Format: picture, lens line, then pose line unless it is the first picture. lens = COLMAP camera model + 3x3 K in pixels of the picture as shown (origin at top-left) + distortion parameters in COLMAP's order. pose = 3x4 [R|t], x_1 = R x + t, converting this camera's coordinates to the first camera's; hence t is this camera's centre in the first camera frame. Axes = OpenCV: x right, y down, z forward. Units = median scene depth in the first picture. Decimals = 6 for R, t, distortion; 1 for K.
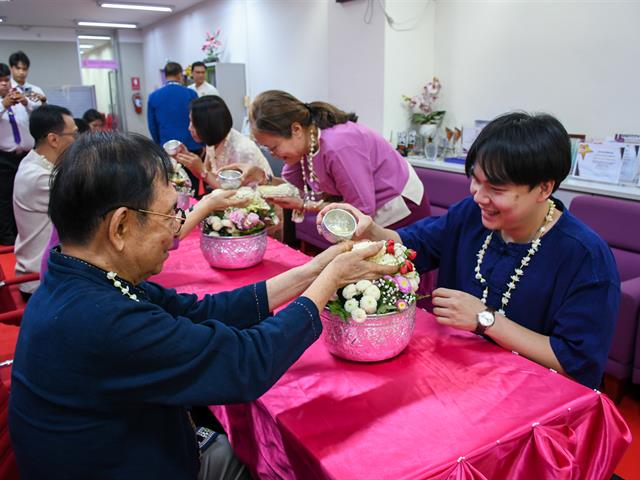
lens RADIAL K [[534.5, 0, 335.7], [0, 534.5, 241.1], [0, 0, 1]] dist [-0.003997, -0.006126]
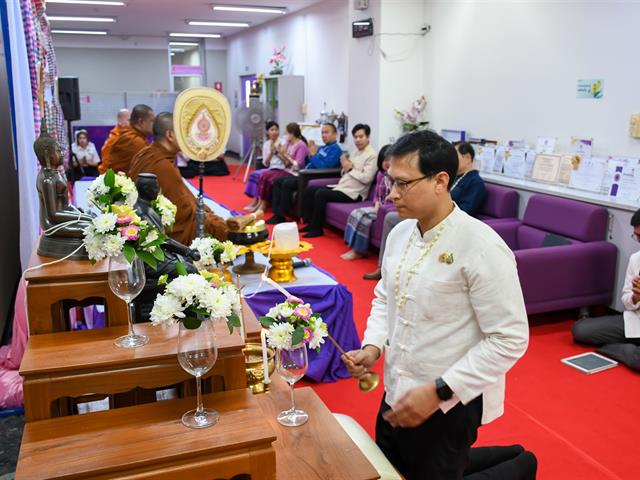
lens RADIAL K [[544.7, 0, 320.0], [0, 544.7, 240.0], [0, 0, 1]] dist [-0.024543, -0.000988]
pose [[0.985757, 0.049925, -0.160597, 0.204341], [-0.052085, 0.998600, -0.009266, 0.083386], [0.159909, 0.017499, 0.986977, -0.409296]]
